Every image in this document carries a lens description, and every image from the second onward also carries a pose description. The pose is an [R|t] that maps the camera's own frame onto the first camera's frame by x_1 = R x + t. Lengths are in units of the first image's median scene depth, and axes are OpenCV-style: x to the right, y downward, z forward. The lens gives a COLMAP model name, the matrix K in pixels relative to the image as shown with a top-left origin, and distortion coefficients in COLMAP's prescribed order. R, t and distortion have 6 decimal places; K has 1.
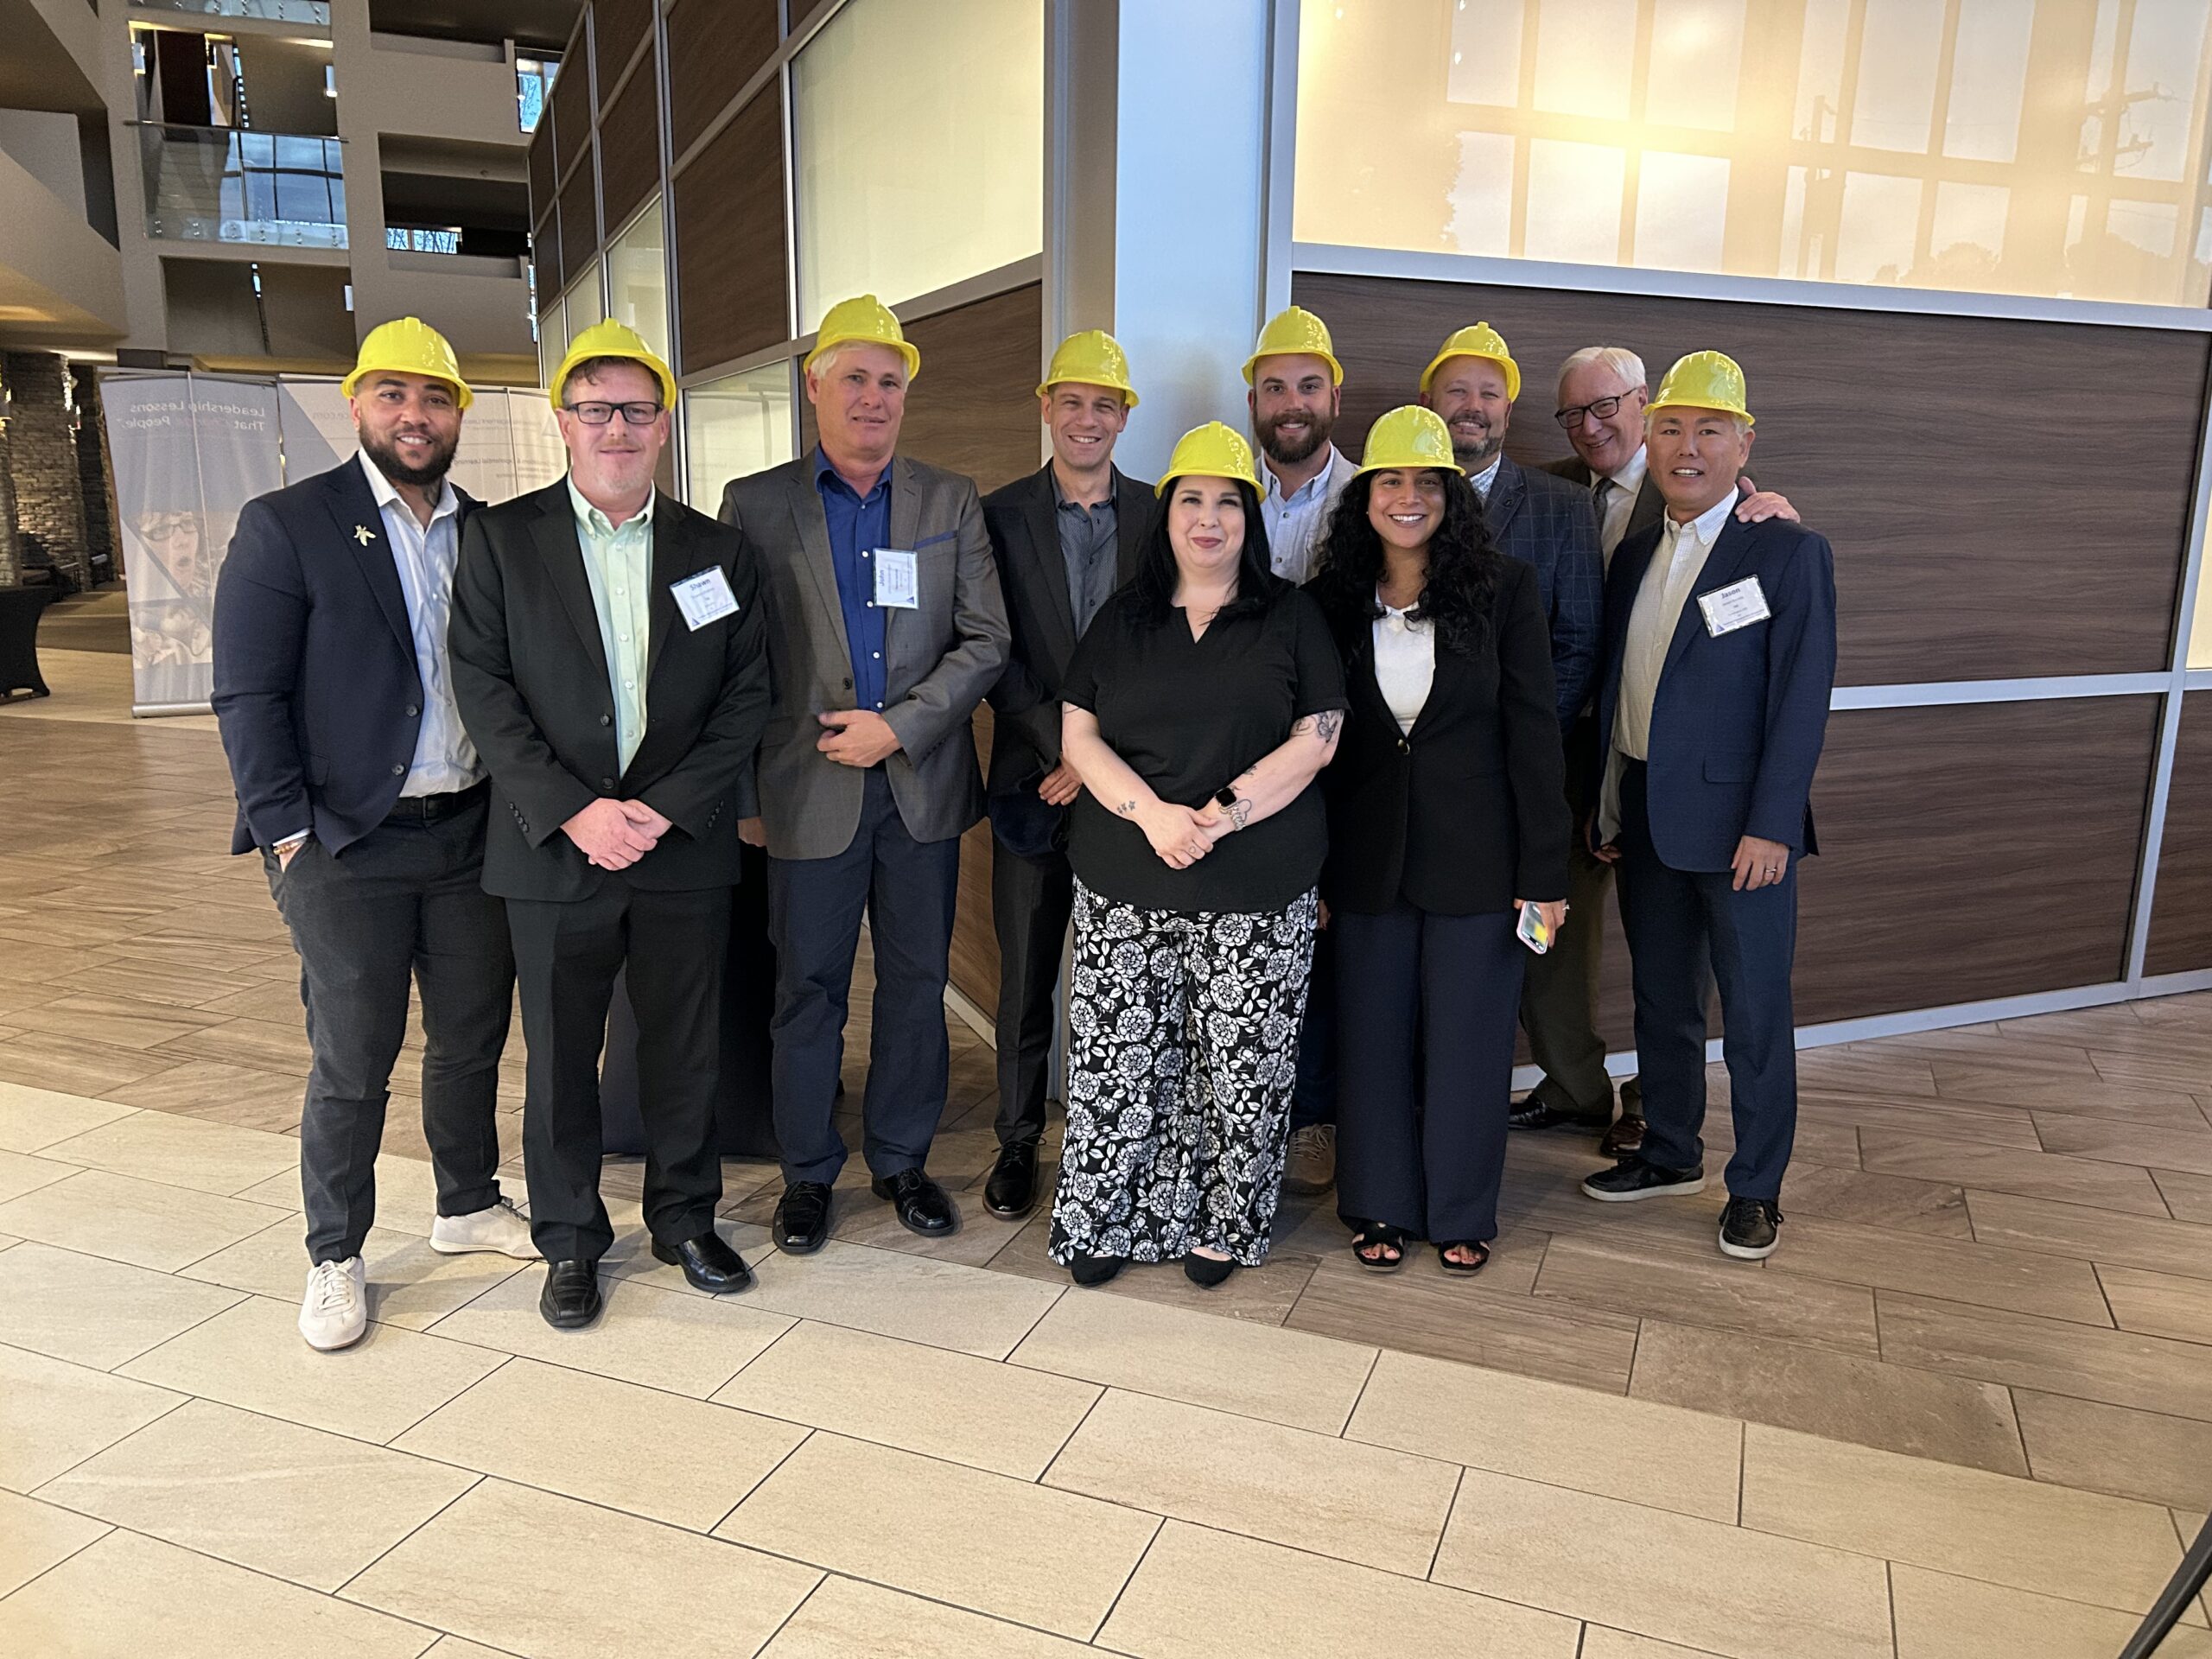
lens RADIAL K [[1668.5, 0, 1118.9], [0, 1668.5, 827.6], [0, 0, 1]] dist [0.025382, -0.007389]
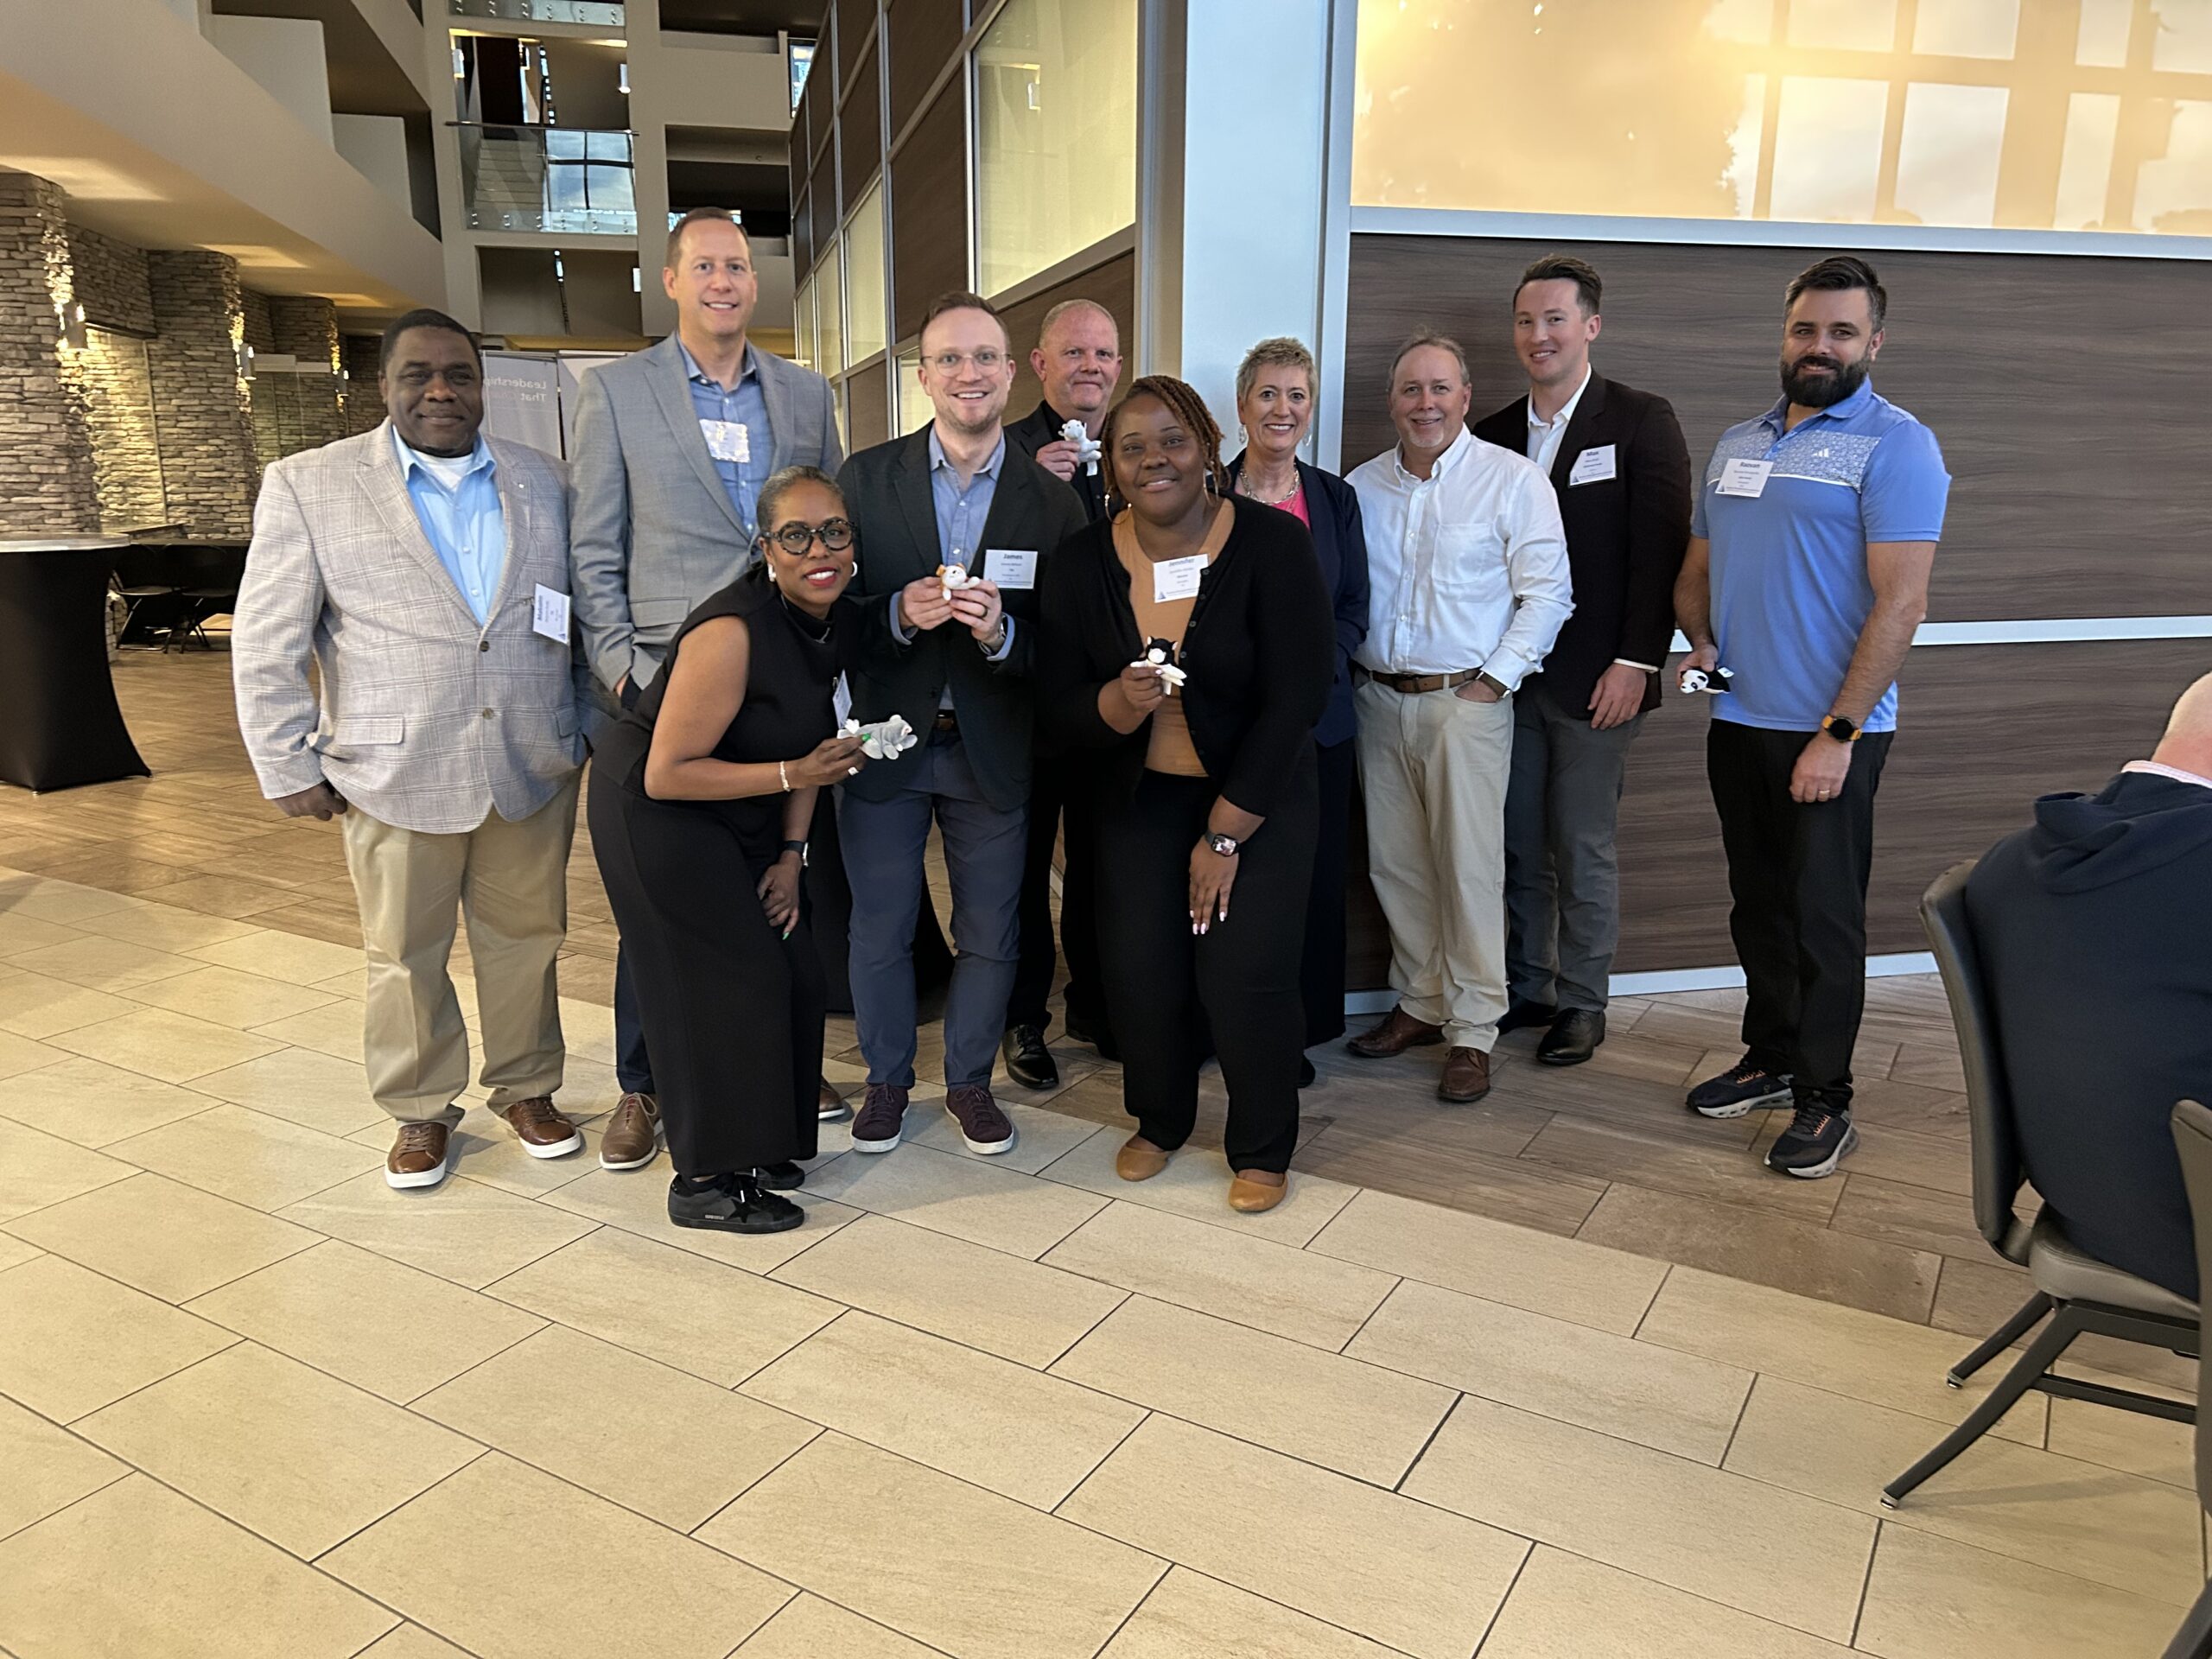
lens RADIAL K [[1661.8, 0, 1100.3], [0, 1661.8, 833.2], [0, 0, 1]] dist [0.048668, -0.047704]
pose [[0.985872, 0.028564, -0.165049, 0.153117], [-0.024741, 0.999377, 0.025174, 0.043739], [0.165665, -0.020734, 0.985964, -0.135160]]
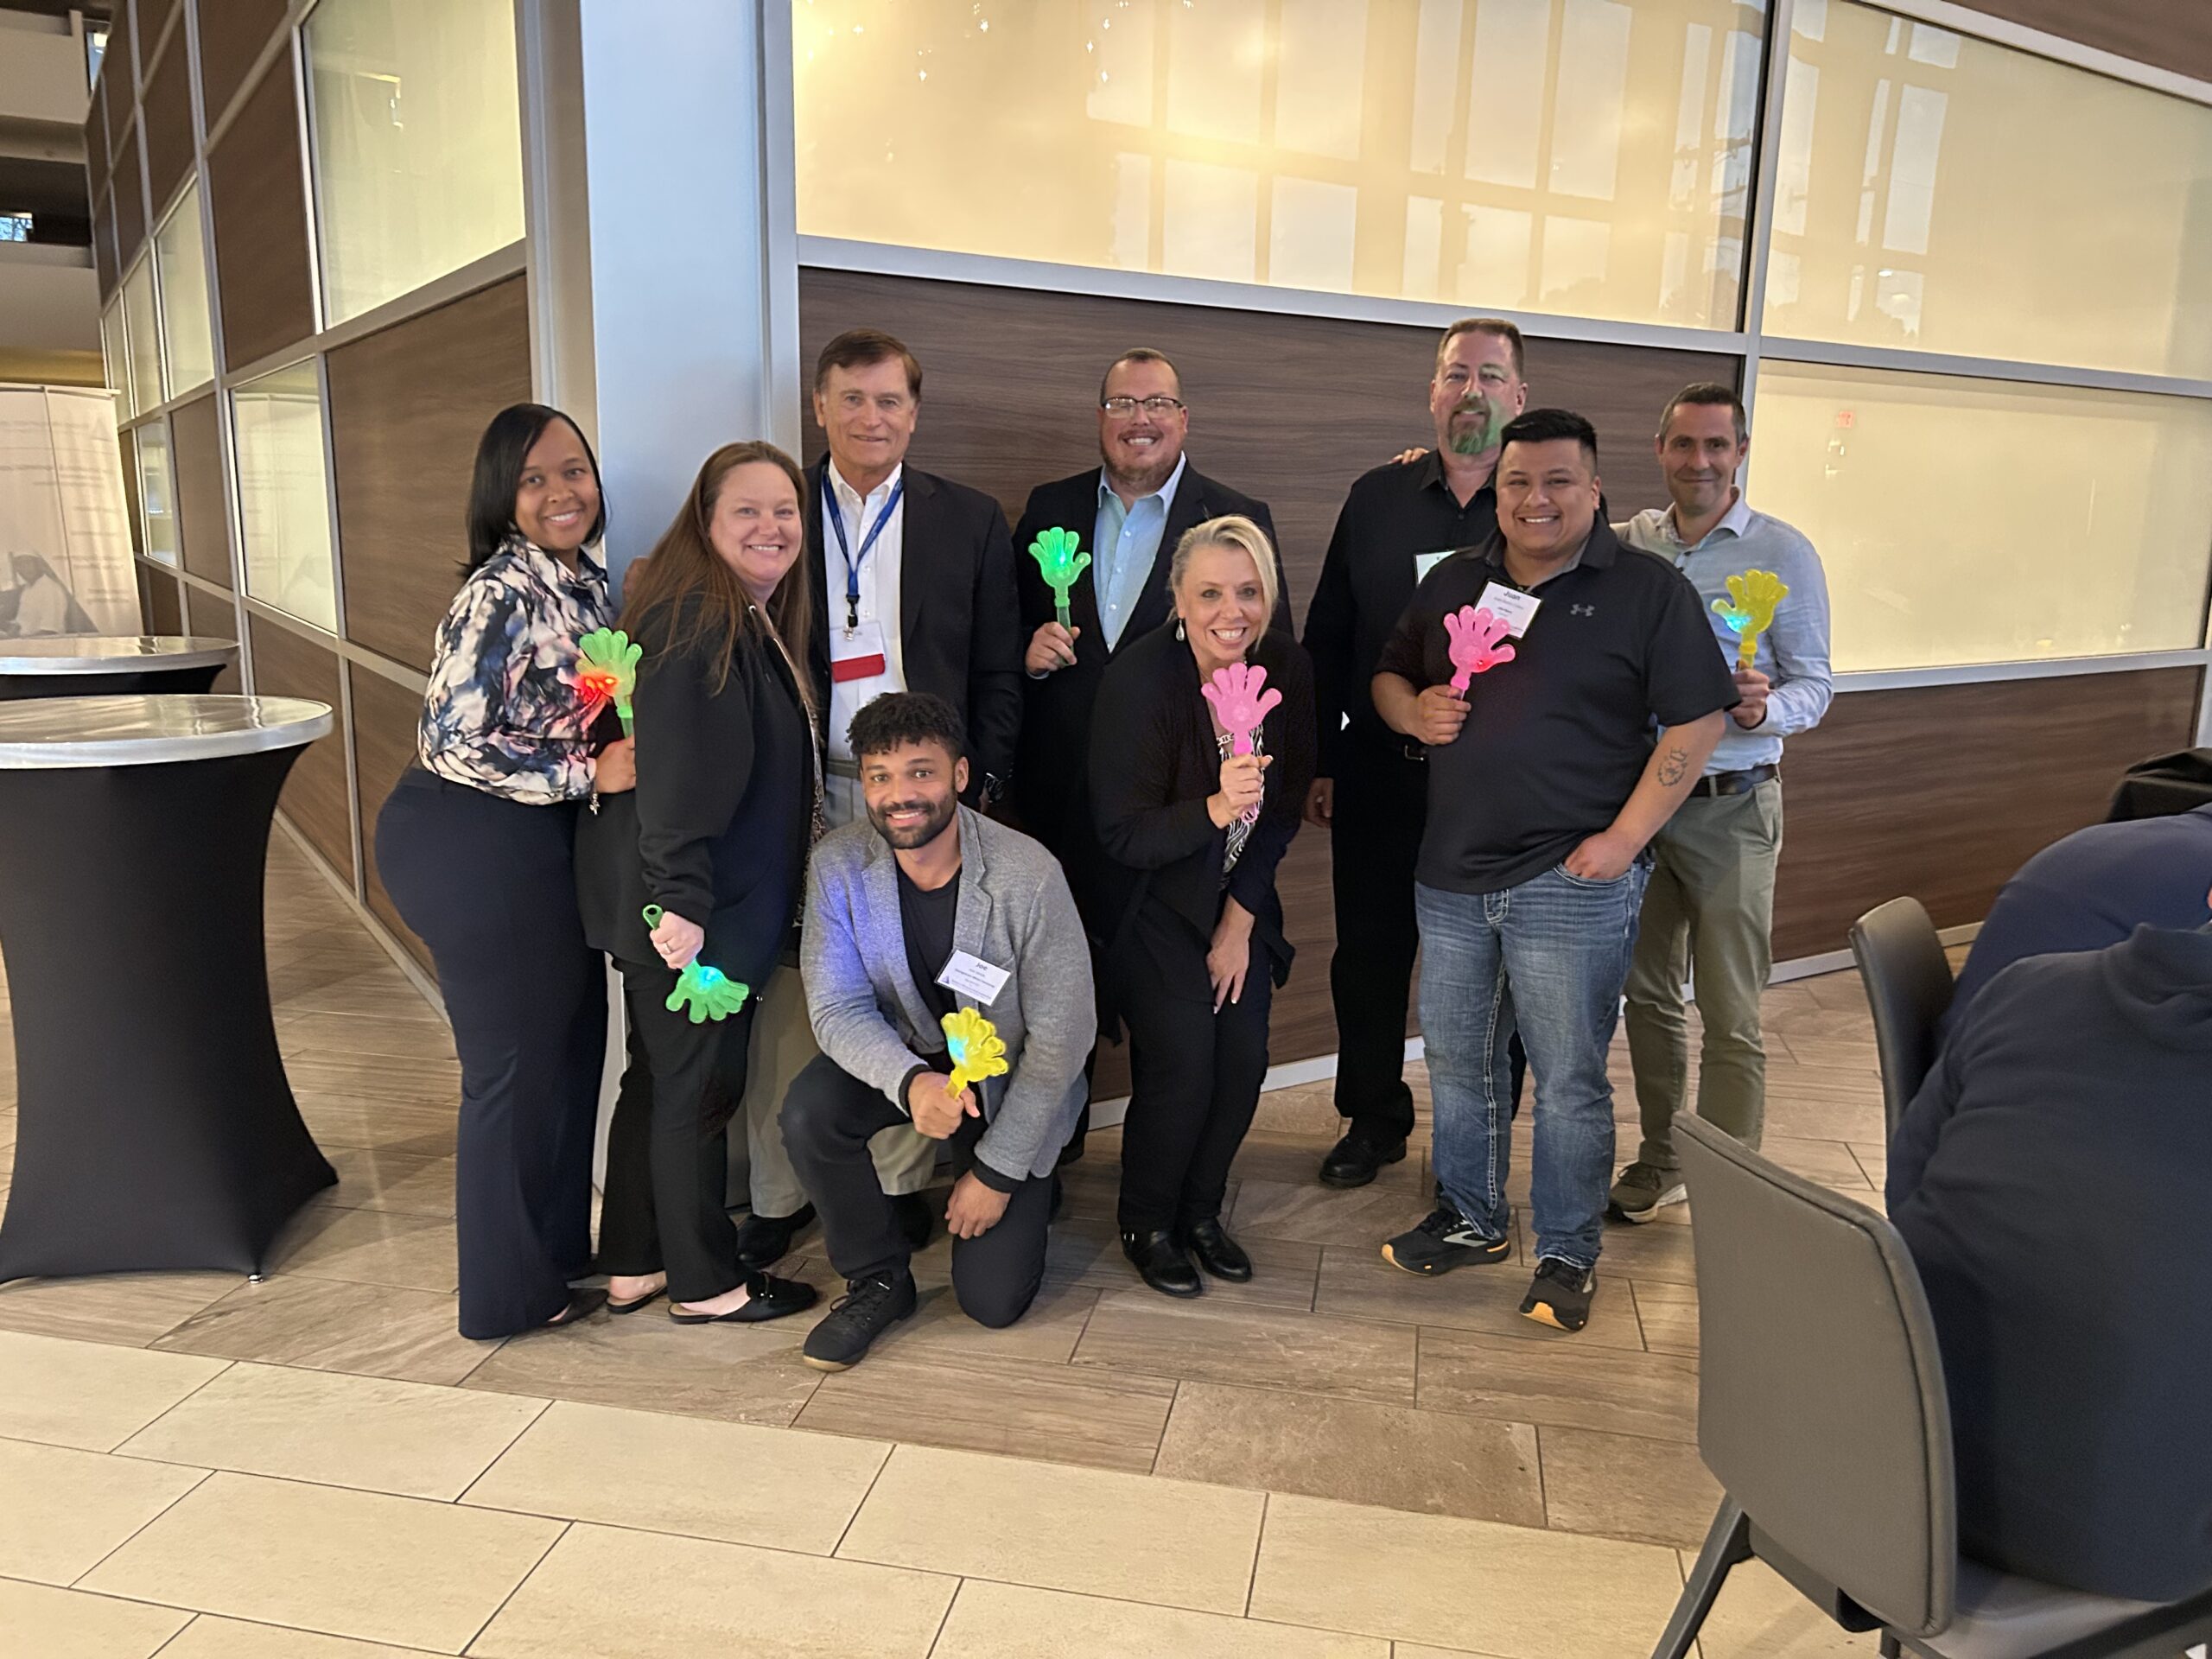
lens RADIAL K [[1663.6, 0, 1094.1], [0, 1663.6, 832.2], [0, 0, 1]] dist [0.047726, -0.053749]
pose [[0.985692, -0.029821, 0.165898, 0.116081], [0.030676, 0.999526, -0.002597, -0.015265], [-0.165742, 0.007649, 0.986139, 0.075979]]
